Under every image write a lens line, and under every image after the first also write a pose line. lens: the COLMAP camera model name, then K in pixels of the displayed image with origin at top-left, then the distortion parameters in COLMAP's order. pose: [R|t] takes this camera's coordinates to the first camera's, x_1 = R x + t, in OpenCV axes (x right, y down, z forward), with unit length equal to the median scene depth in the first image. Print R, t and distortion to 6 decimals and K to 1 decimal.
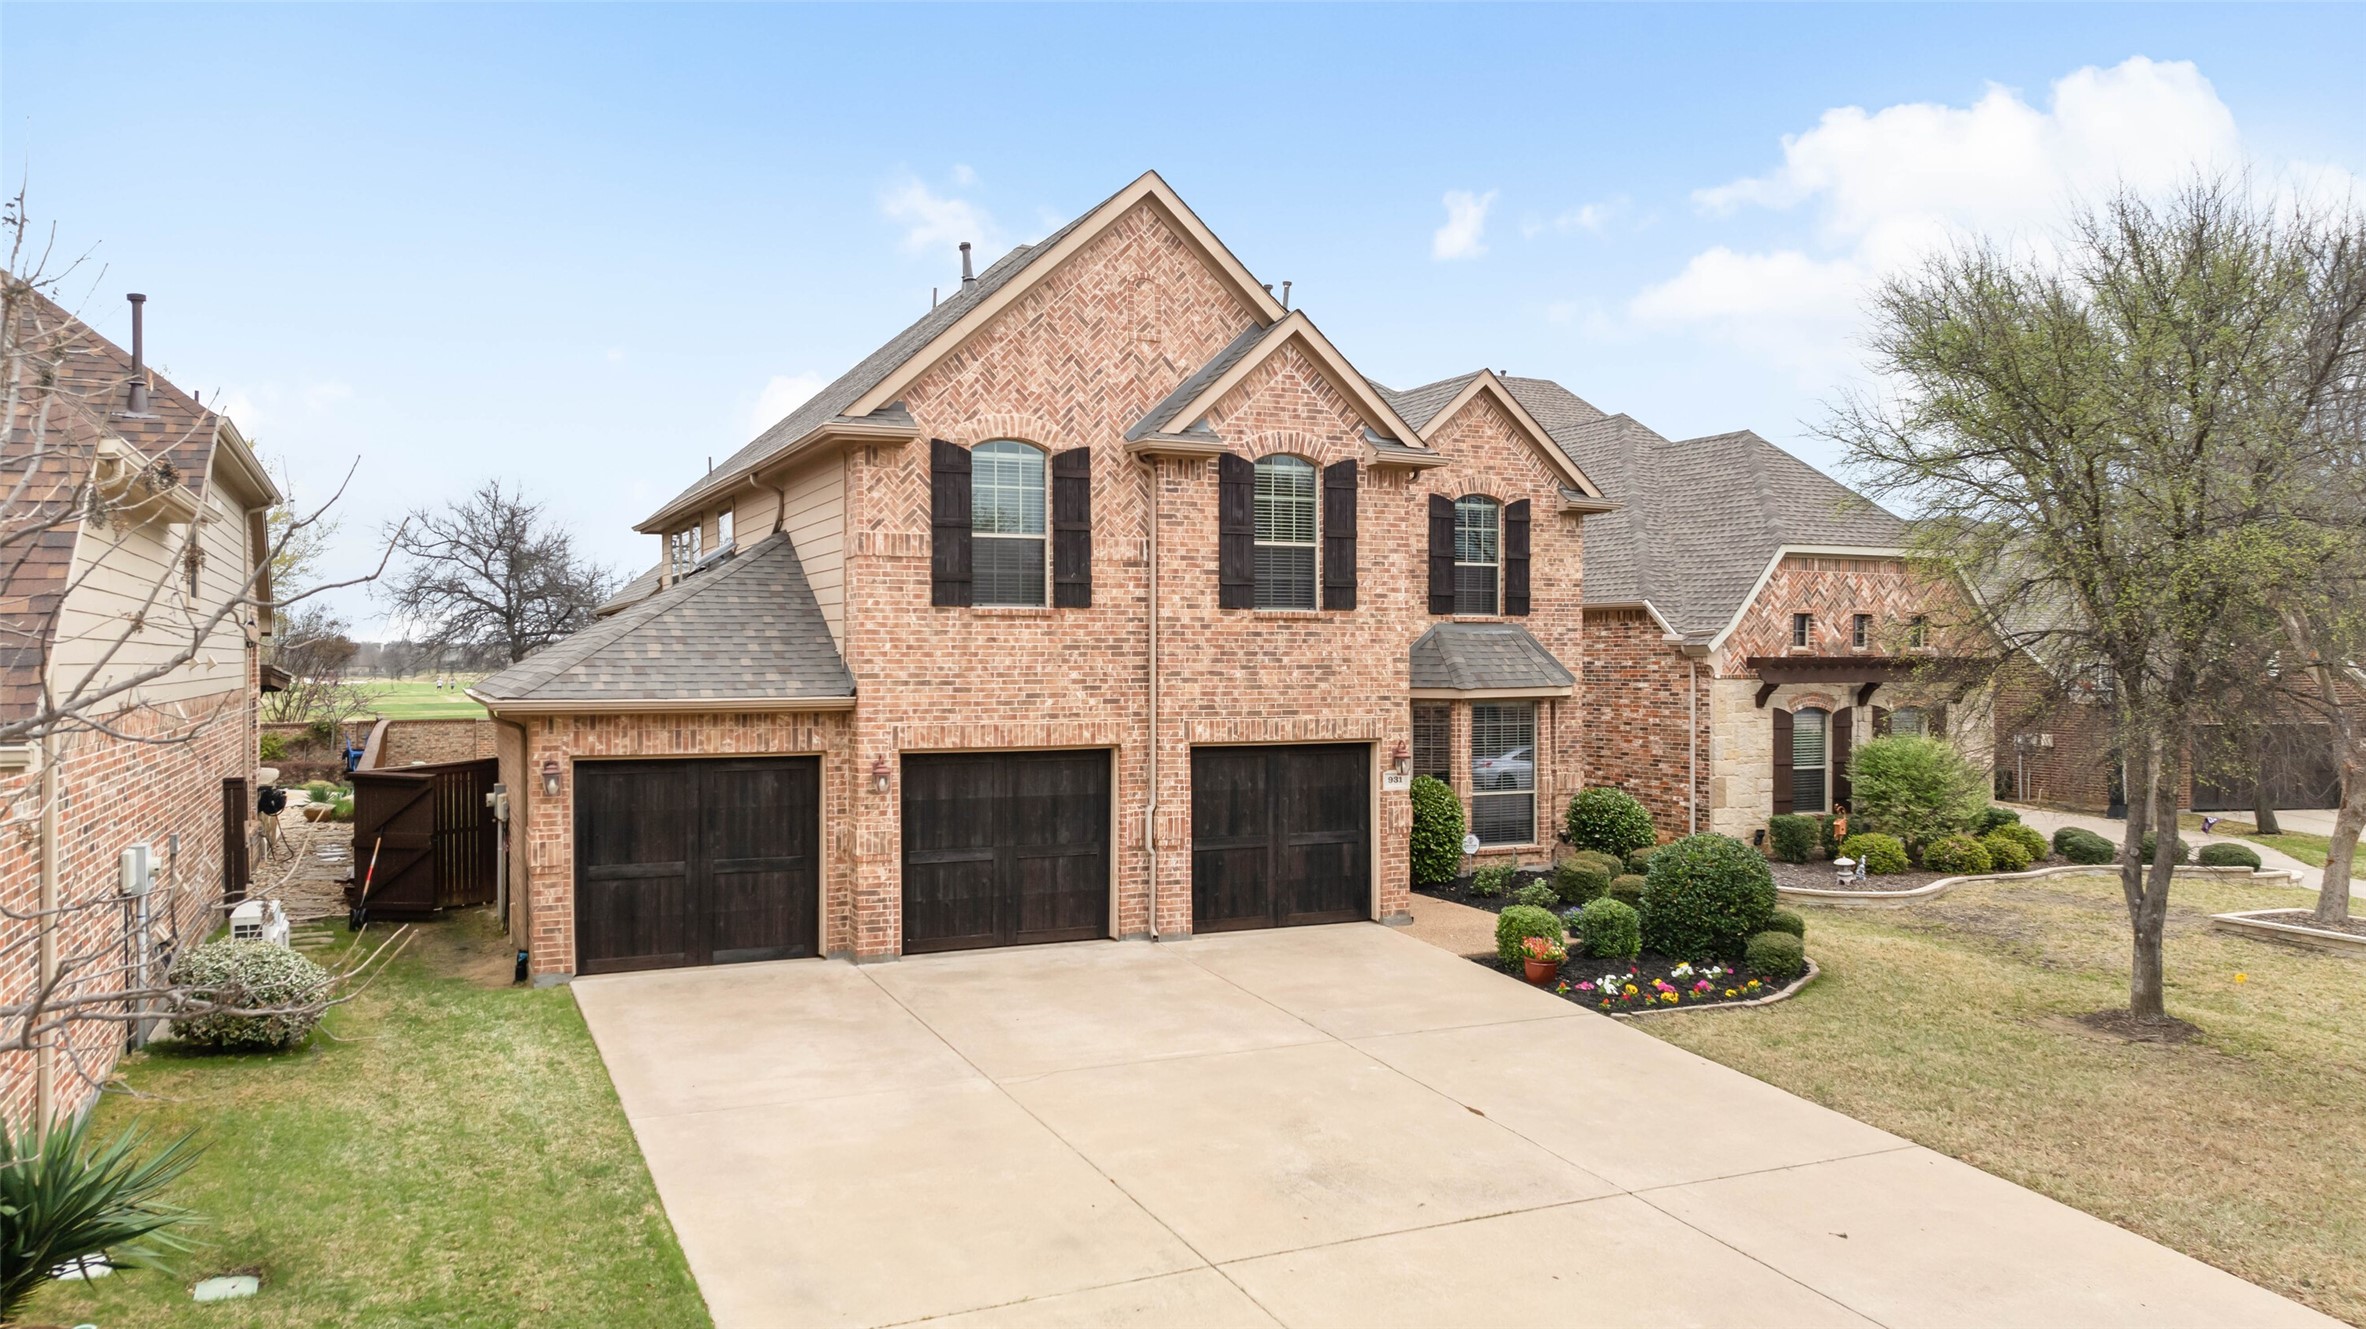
lens RADIAL K [[1684.1, 0, 1183.0], [0, 1684.1, 664.5], [0, 0, 1]] dist [0.008483, 0.002412]
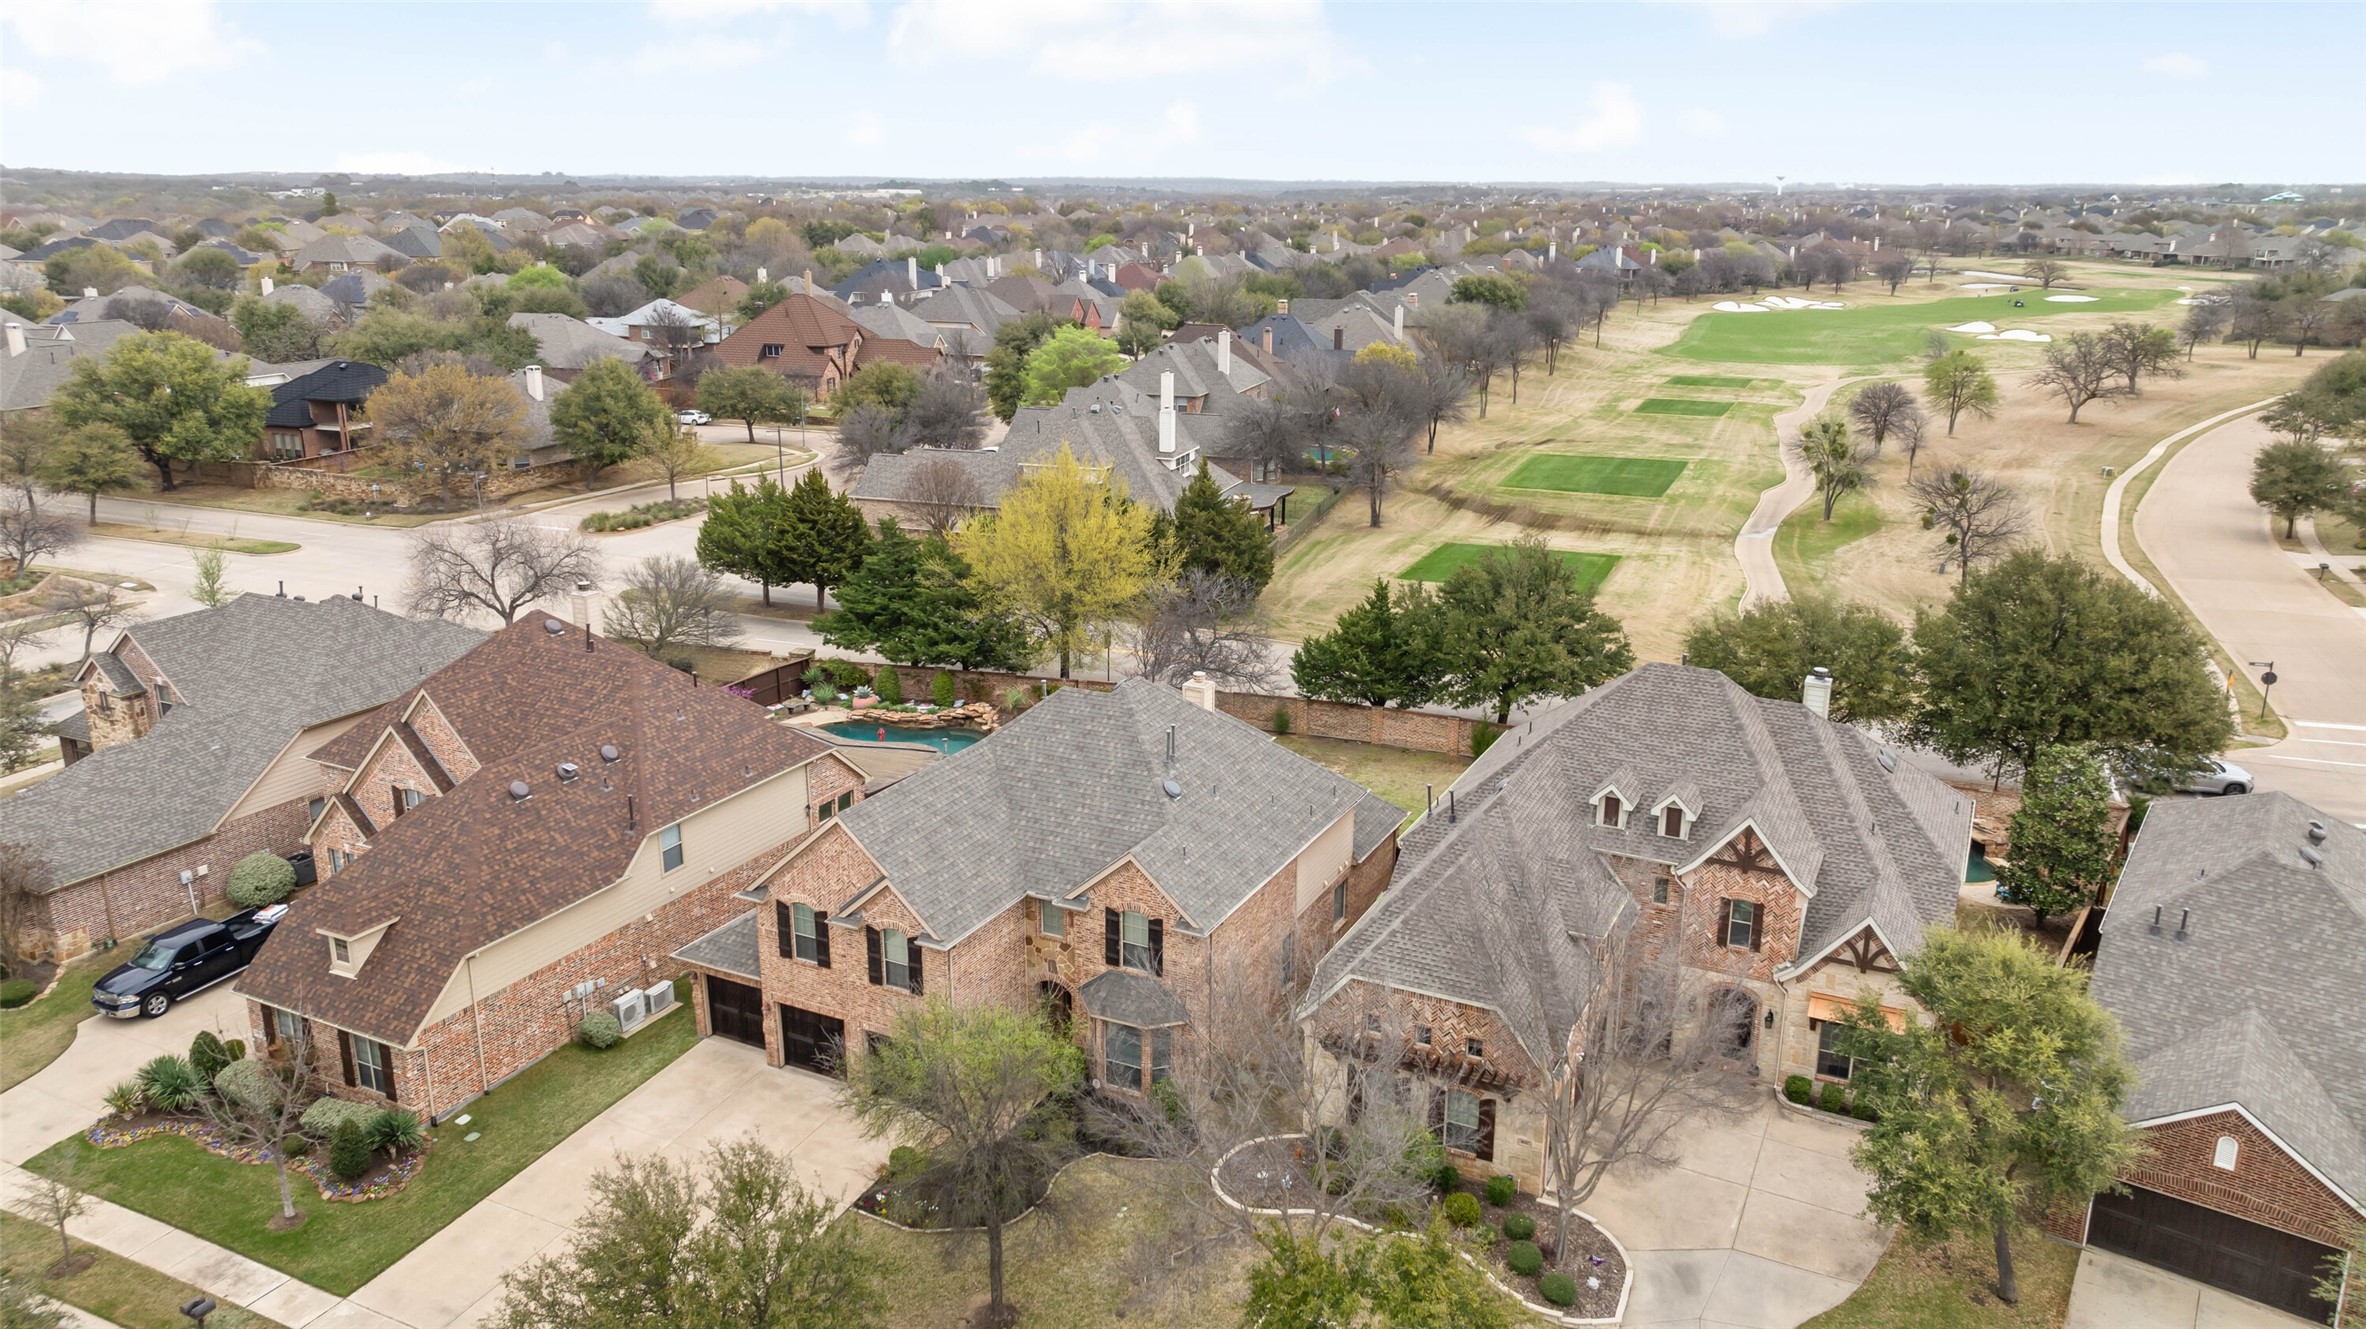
lens RADIAL K [[1678.1, 0, 1183.0], [0, 1678.1, 664.5], [0, 0, 1]] dist [-0.001508, 0.025920]
pose [[0.614882, 0.220580, -0.757142, 2.086074], [-0.010213, 0.962233, 0.272036, -1.168483], [0.788553, -0.159537, 0.593913, -0.021978]]
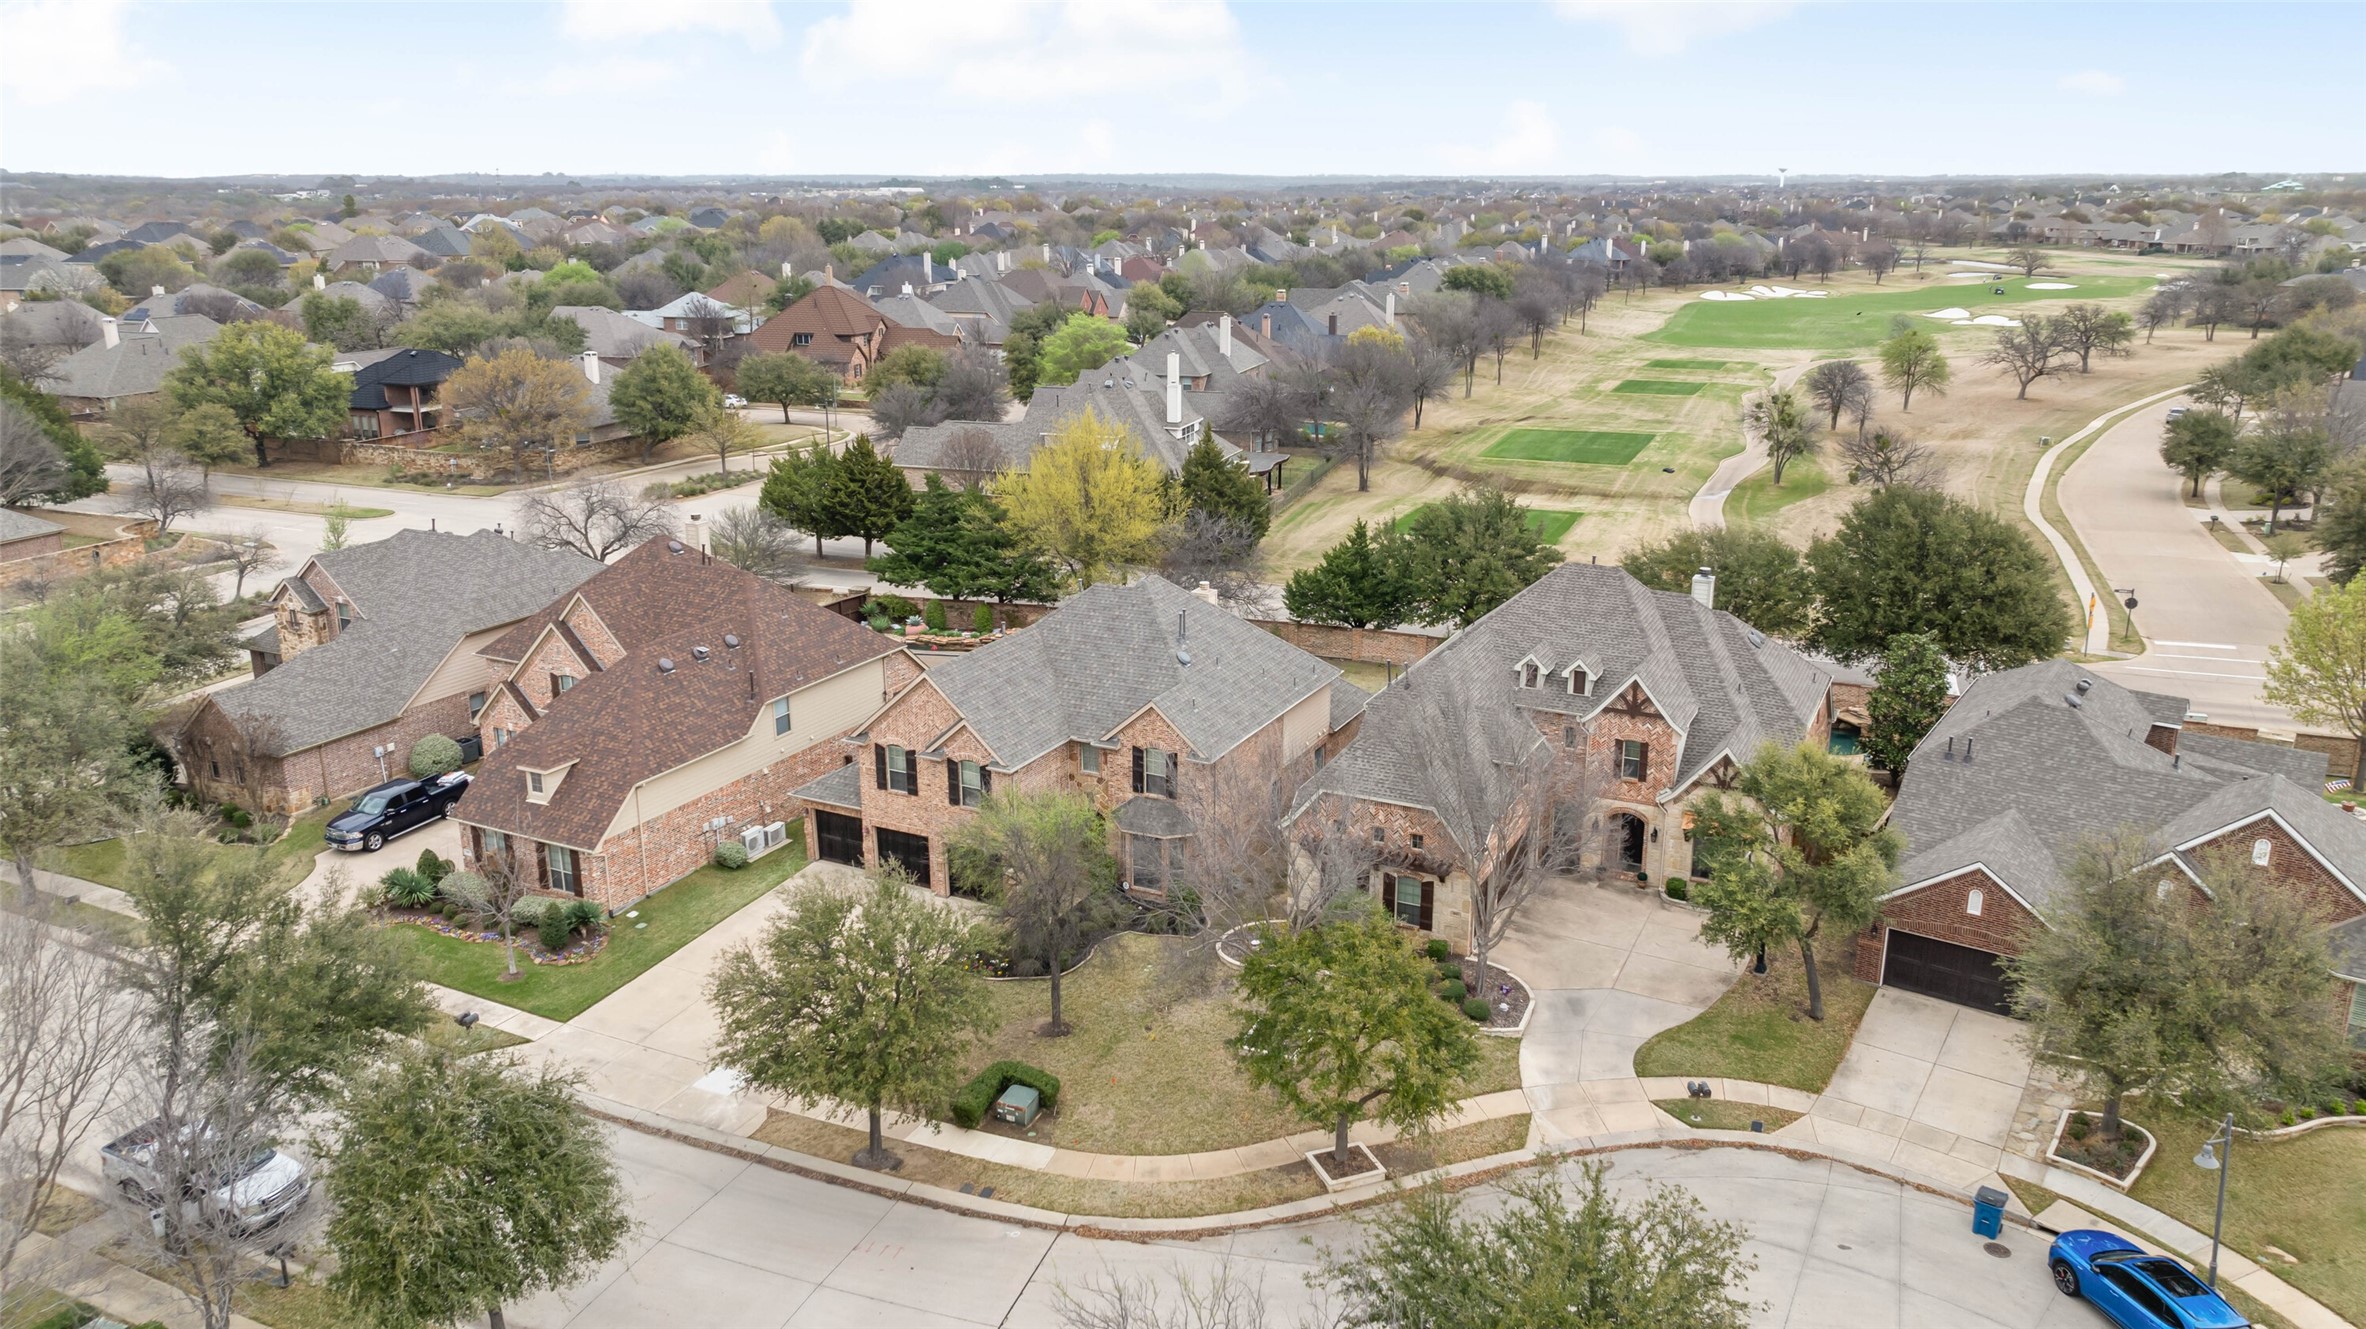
lens RADIAL K [[1684.1, 0, 1183.0], [0, 1684.1, 664.5], [0, 0, 1]] dist [0.008483, 0.002412]
pose [[0.614115, 0.217643, -0.758613, 2.671059], [-0.003749, 0.962017, 0.272964, -1.167063], [0.789207, -0.164787, 0.591605, -0.489587]]
